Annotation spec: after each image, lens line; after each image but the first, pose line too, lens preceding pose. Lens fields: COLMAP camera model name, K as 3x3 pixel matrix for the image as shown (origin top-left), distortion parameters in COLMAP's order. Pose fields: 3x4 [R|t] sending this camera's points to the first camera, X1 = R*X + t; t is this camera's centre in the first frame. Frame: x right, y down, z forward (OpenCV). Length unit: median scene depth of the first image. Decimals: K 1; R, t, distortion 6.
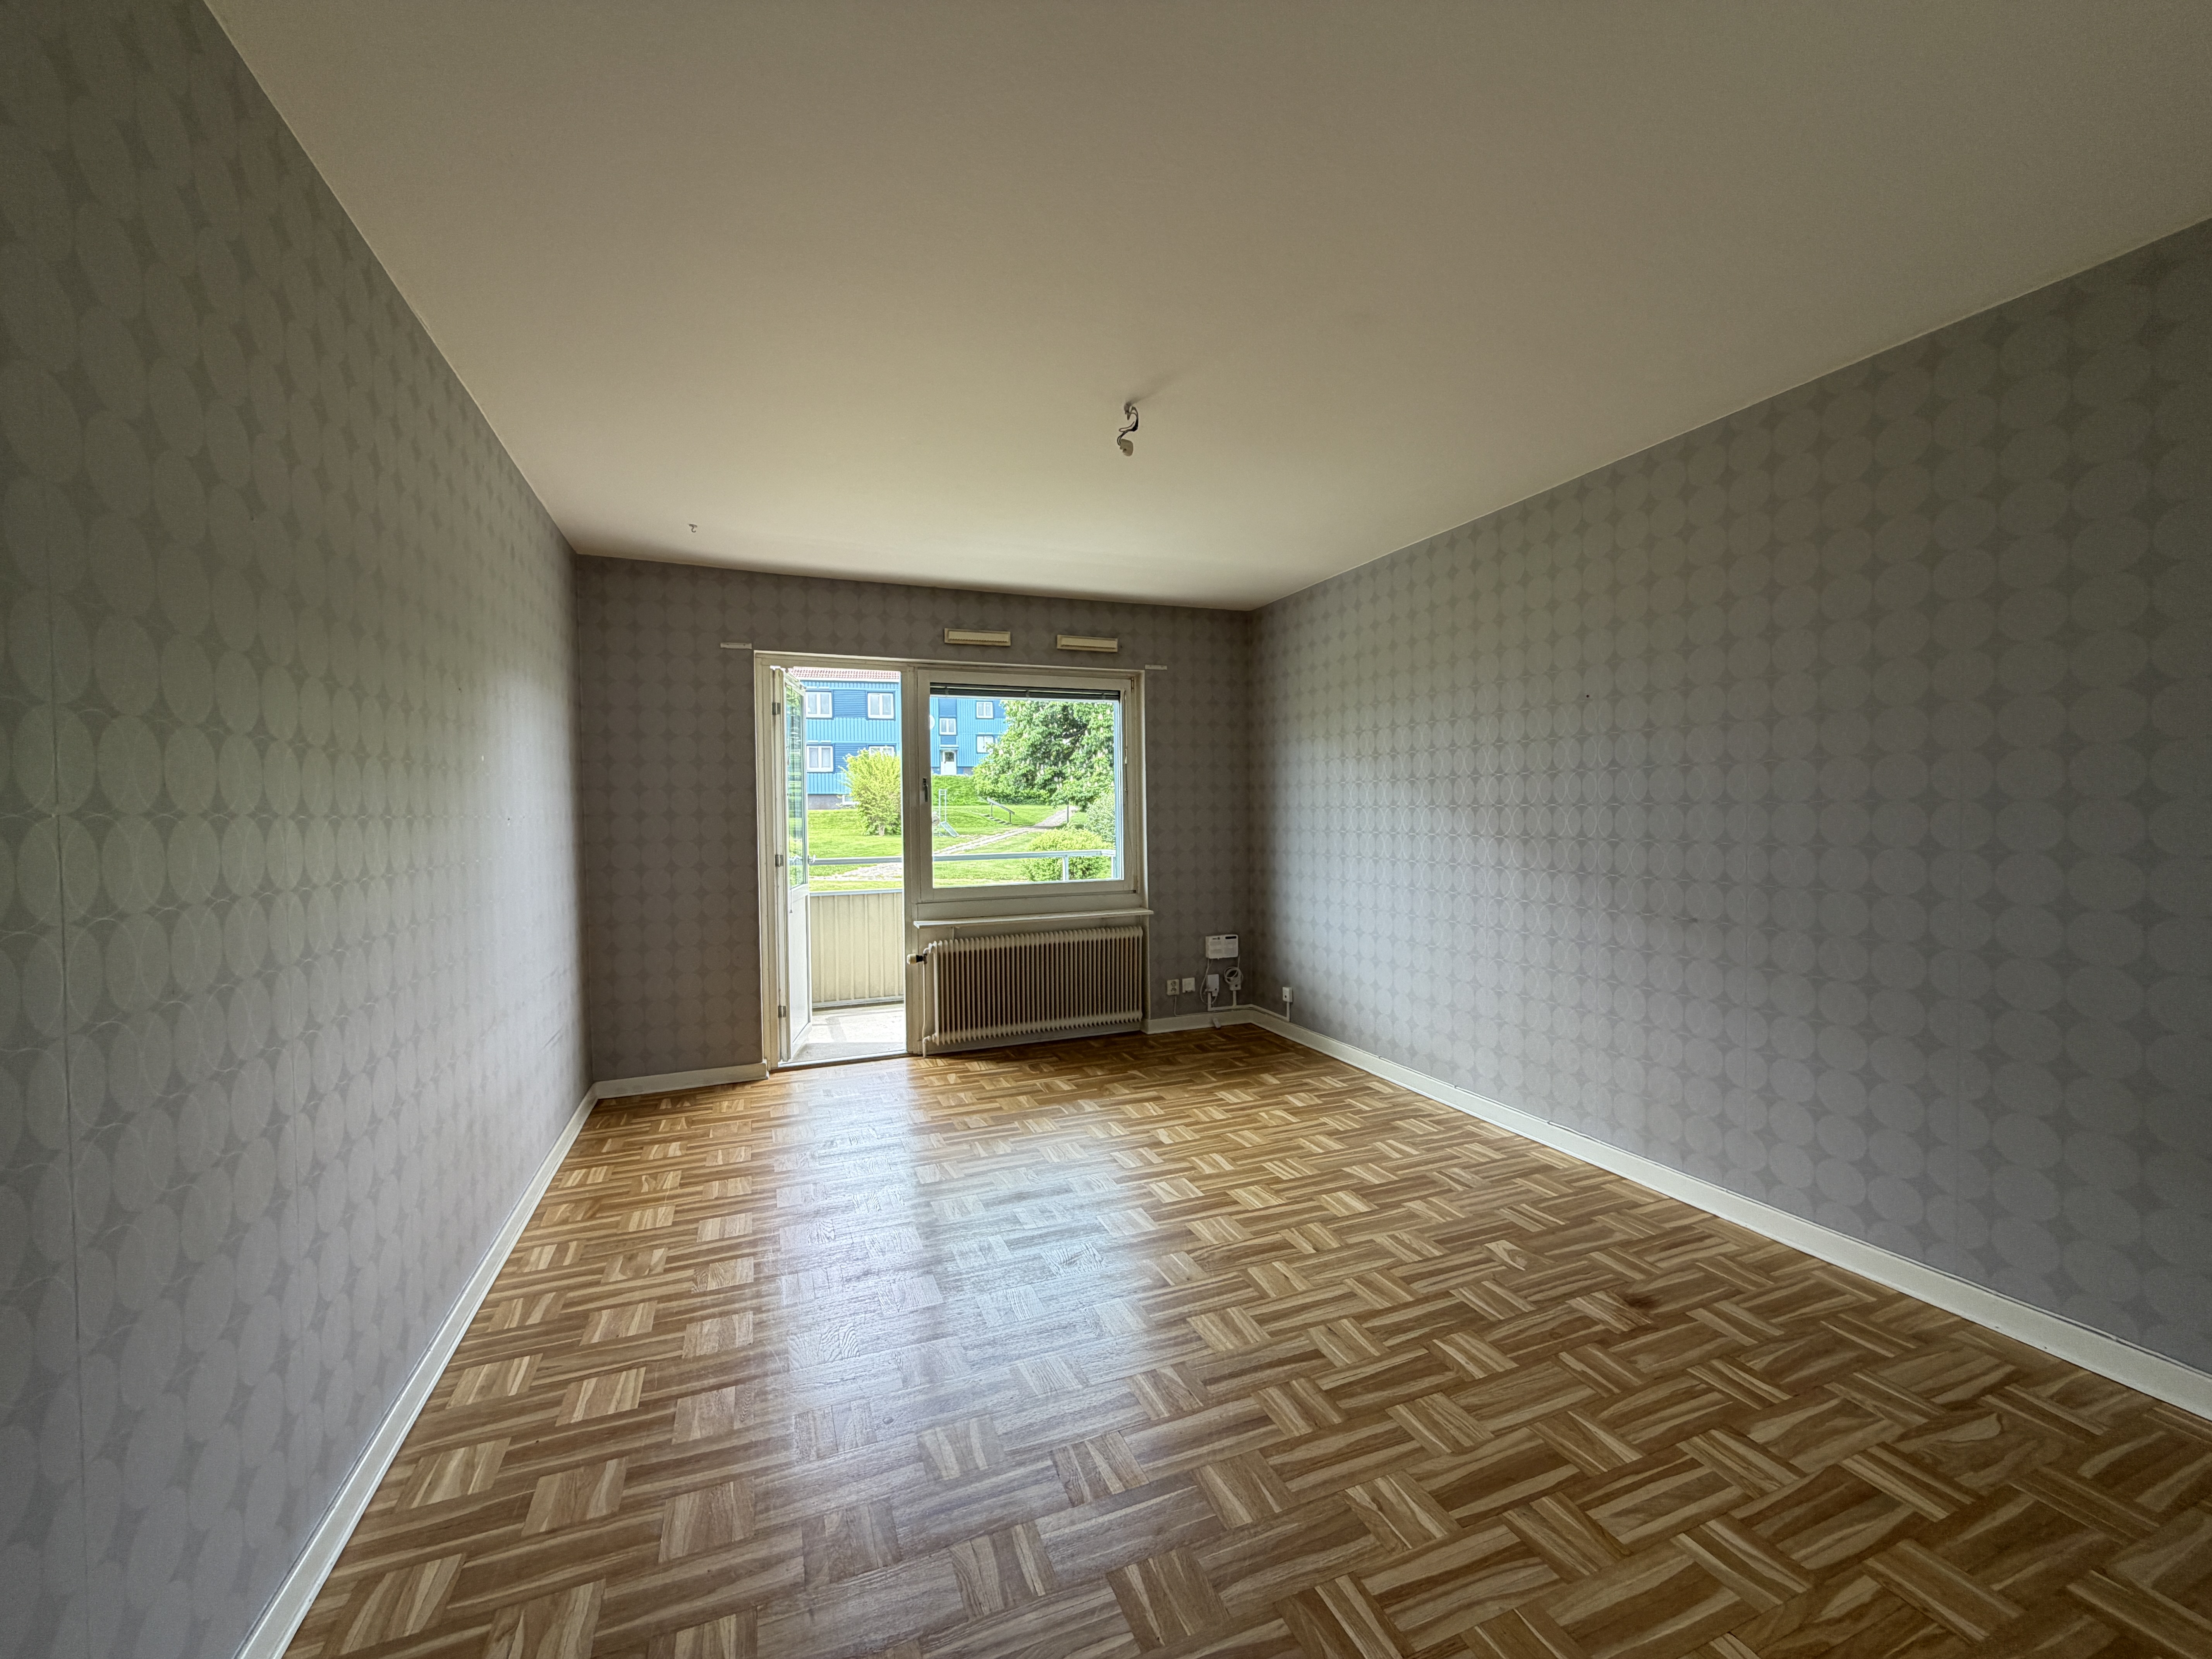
lens RADIAL K [[879.1, 0, 1099.1], [0, 879.1, 830.7], [0, 0, 1]] dist [0.000903, -0.000100]
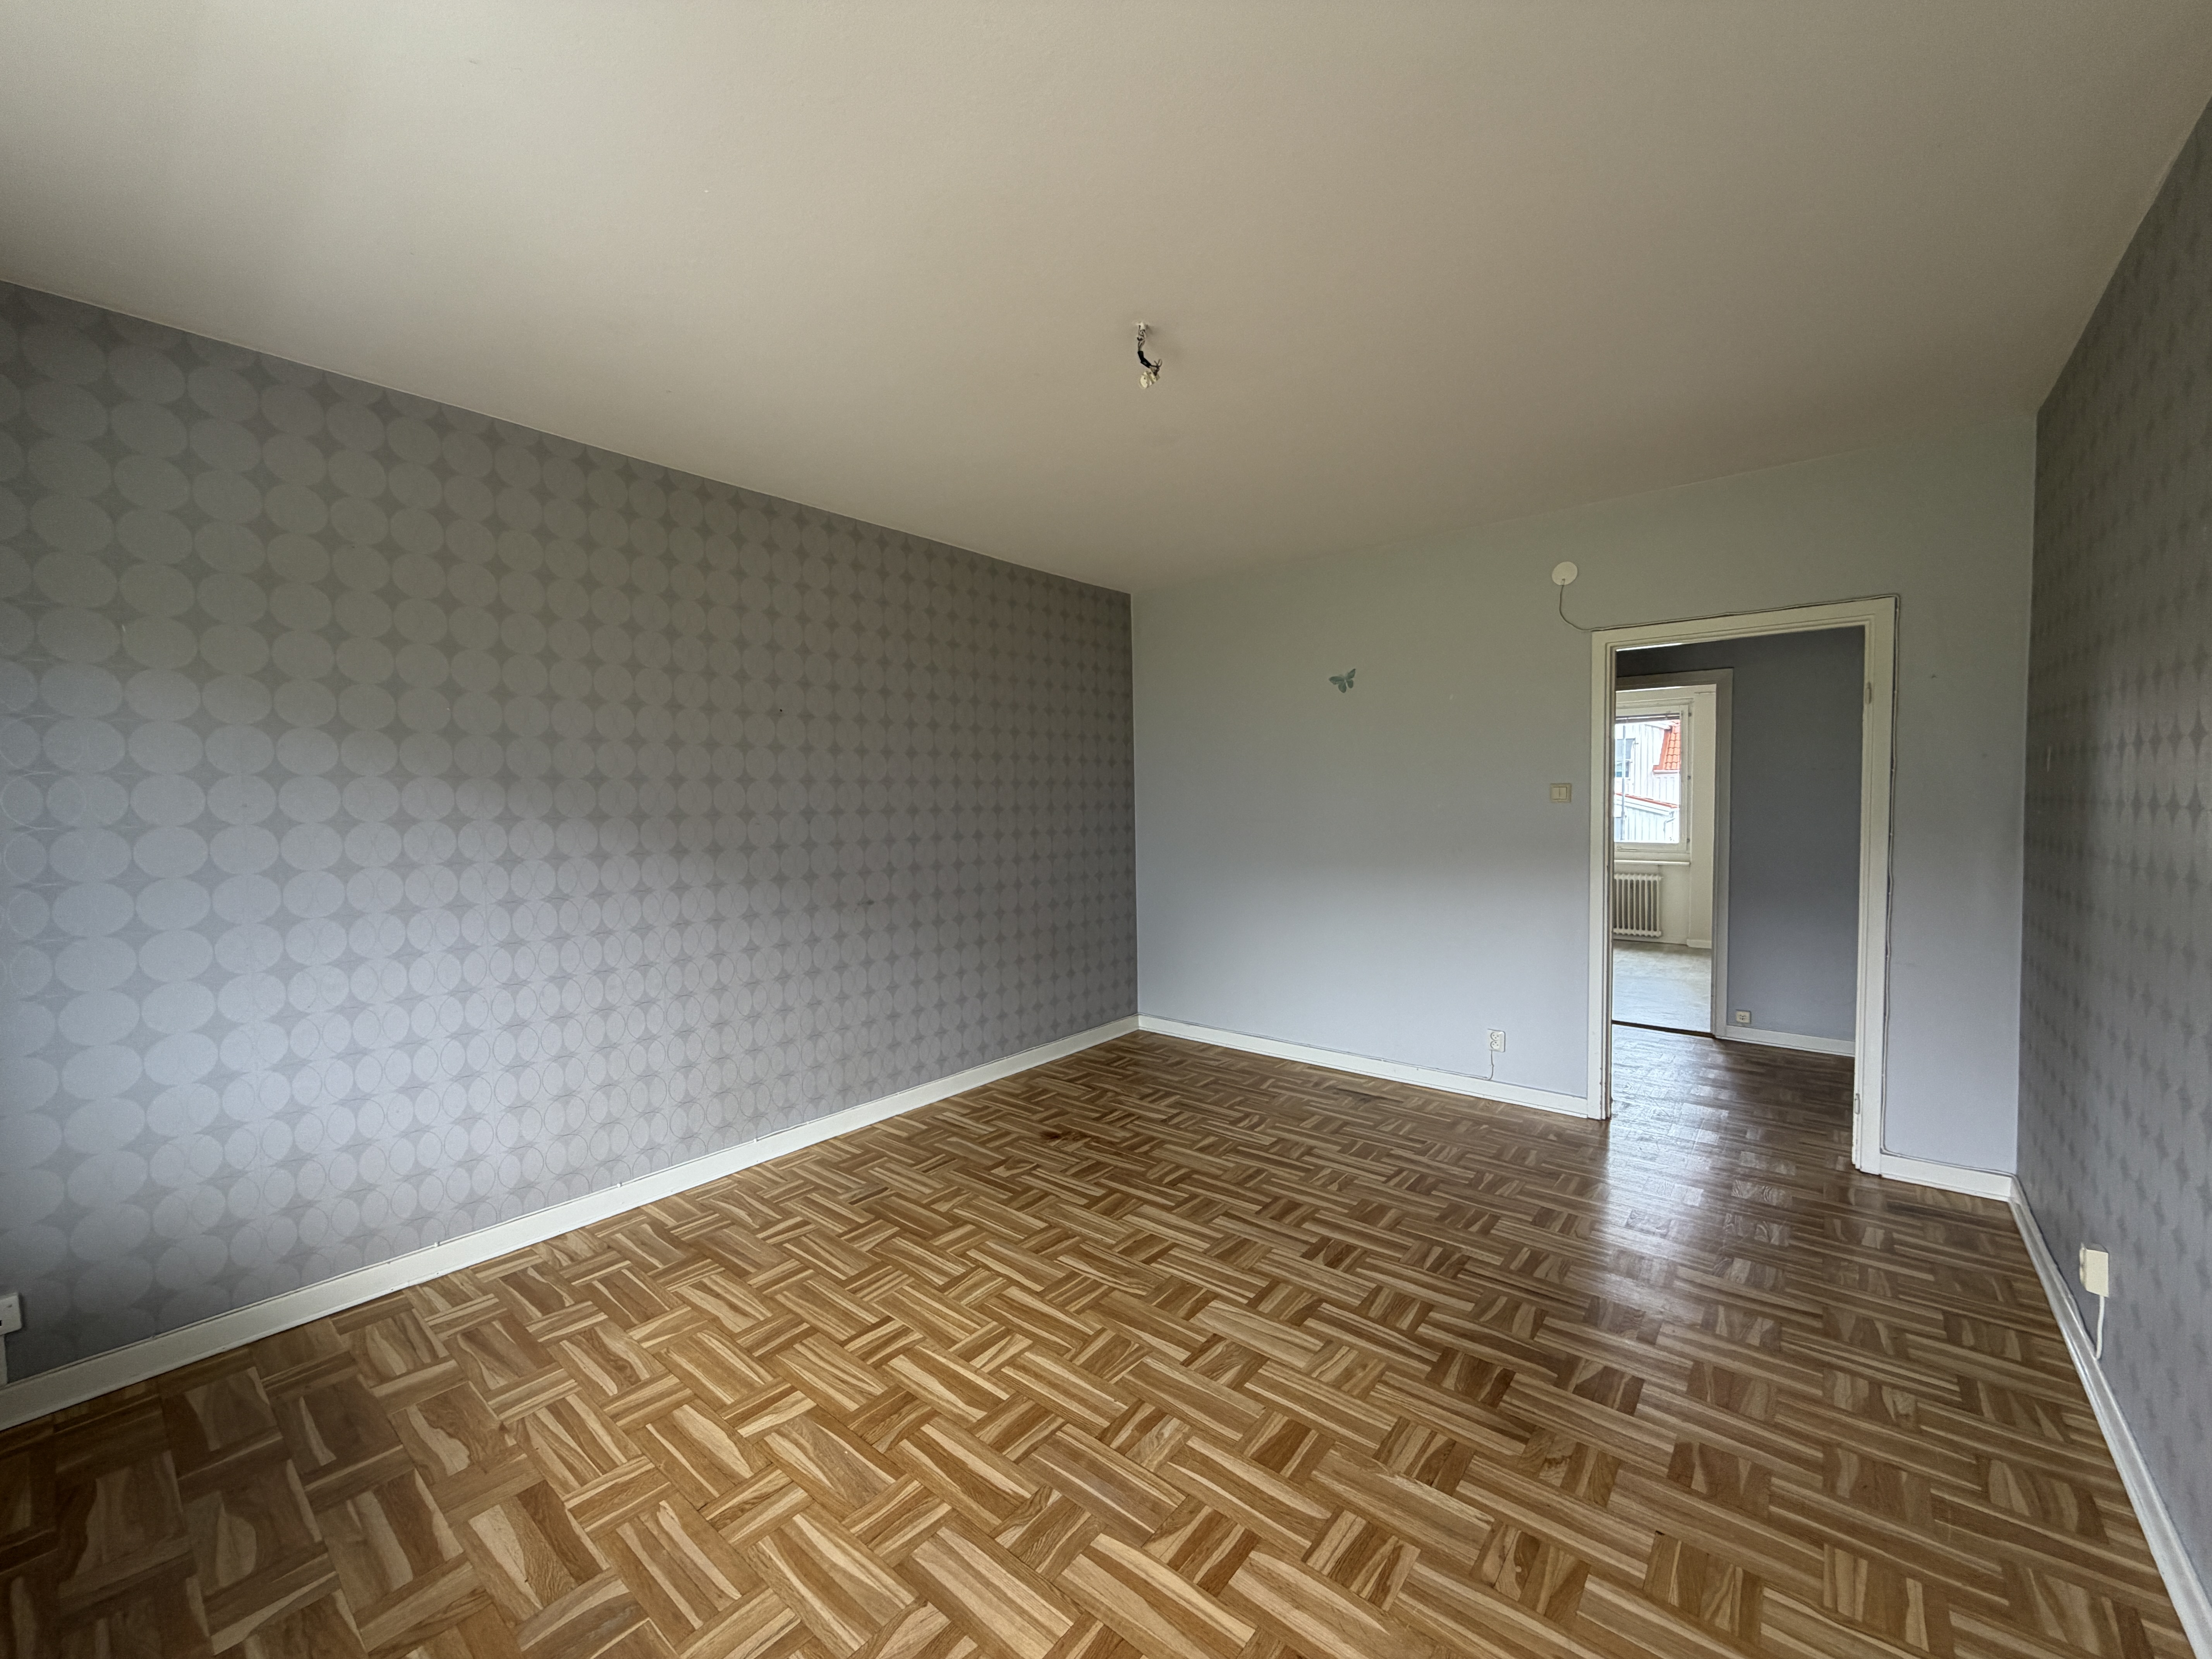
lens RADIAL K [[879.1, 0, 1099.1], [0, 879.1, 830.7], [0, 0, 1]] dist [0.000903, -0.000100]
pose [[-0.487347, -0.016187, 0.873058, -0.459181], [0.031777, 0.998837, 0.036257, -0.031469], [-0.872630, 0.045413, -0.486266, 0.986664]]
